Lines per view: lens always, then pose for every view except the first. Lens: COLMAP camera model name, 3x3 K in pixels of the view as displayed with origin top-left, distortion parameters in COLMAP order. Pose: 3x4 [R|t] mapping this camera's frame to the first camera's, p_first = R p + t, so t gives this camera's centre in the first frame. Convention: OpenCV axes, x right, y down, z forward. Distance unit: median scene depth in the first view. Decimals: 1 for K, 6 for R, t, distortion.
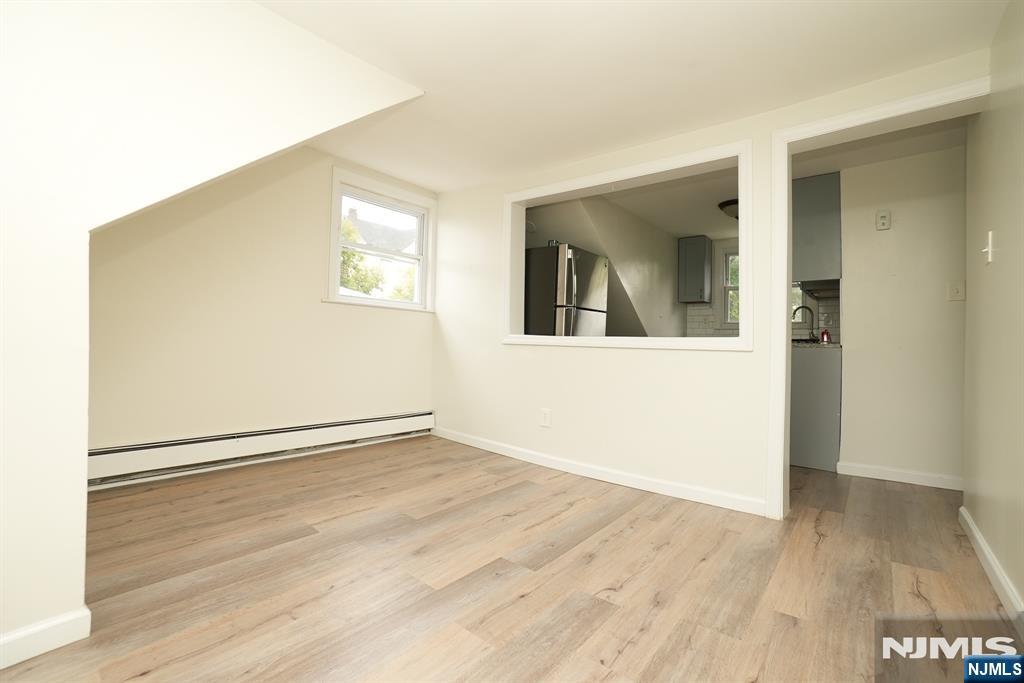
lens RADIAL K [[449.7, 0, 510.0], [0, 449.7, 338.5], [0, 0, 1]] dist [-0.043126, 0.014733]
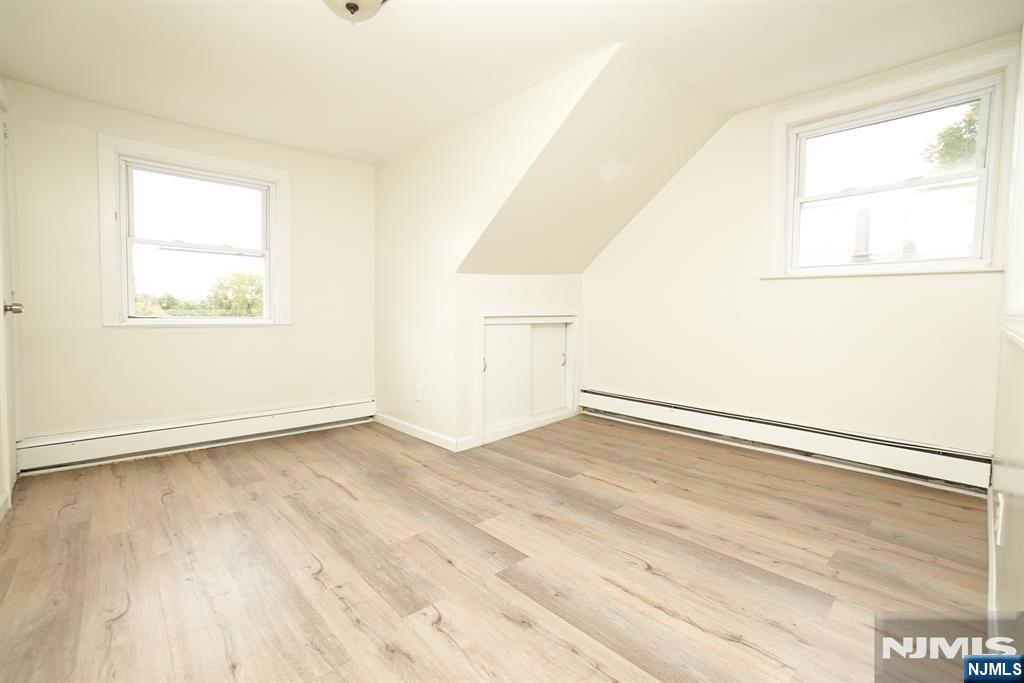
lens RADIAL K [[449.7, 0, 513.3], [0, 449.7, 340.4], [0, 0, 1]] dist [-0.043126, 0.014733]
pose [[-0.132901, 0.029969, -0.990676, 0.733452], [0.000983, 0.999546, 0.030106, 0.012680], [0.991129, 0.003028, -0.132871, 0.902664]]
